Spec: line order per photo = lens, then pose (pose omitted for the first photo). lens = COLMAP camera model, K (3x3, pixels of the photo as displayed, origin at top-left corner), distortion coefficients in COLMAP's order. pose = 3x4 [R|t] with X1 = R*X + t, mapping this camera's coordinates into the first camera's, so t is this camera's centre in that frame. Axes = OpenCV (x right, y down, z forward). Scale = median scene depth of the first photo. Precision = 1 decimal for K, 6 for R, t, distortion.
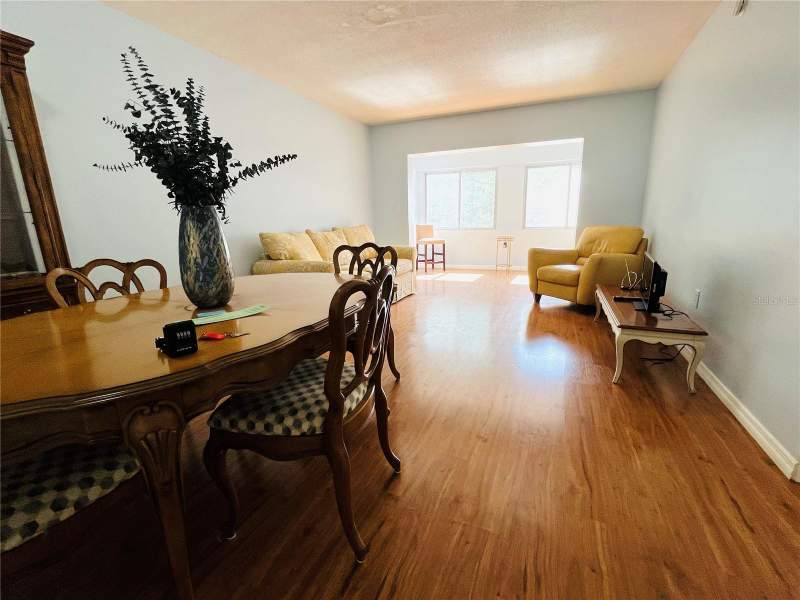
lens RADIAL K [[366.7, 0, 400.0], [0, 366.7, 300.0], [0, 0, 1]] dist [-0.002701, -0.000009]
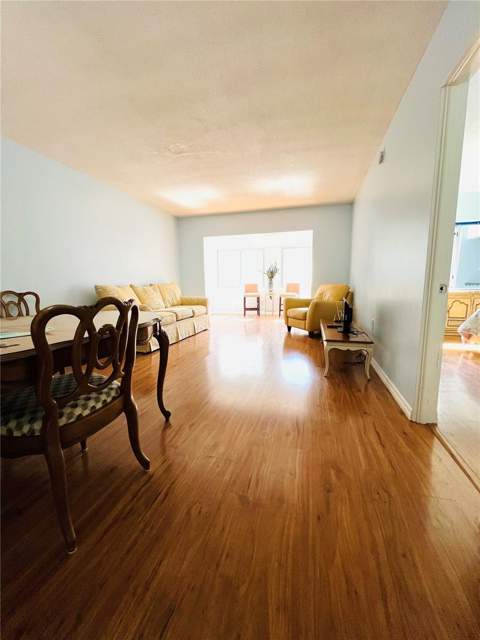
lens RADIAL K [[258.9, 0, 241.0], [0, 258.9, 317.6], [0, 0, 1]] dist [-0.001376, -0.000246]
pose [[0.991192, -0.007929, 0.132194, 0.061043], [0.019388, 0.996139, -0.085627, 0.050413], [-0.131005, 0.087436, 0.987518, -0.077254]]
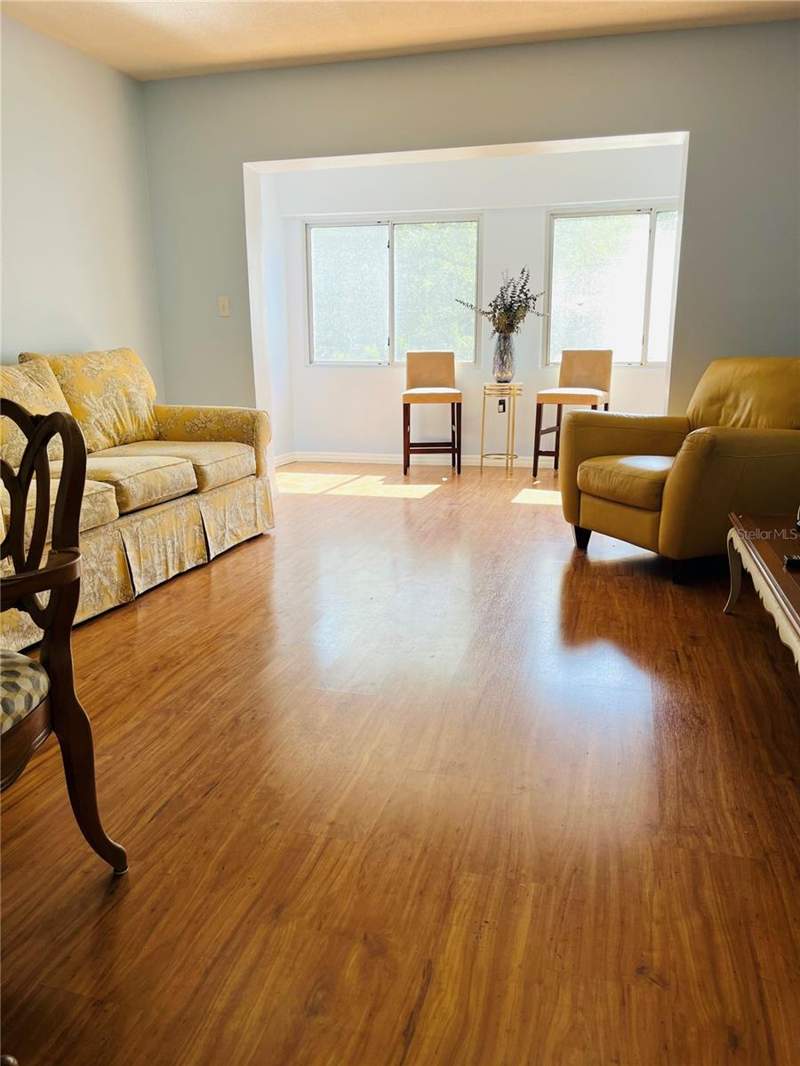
lens RADIAL K [[808.4, 0, 400.0], [0, 808.4, 533.0], [0, 0, 1]] dist [0.061749, -0.091340]
pose [[0.990221, -0.016670, 0.138508, 0.113919], [0.015273, 0.999821, 0.011145, -0.048468], [-0.138669, -0.008920, 0.990299, 0.290194]]
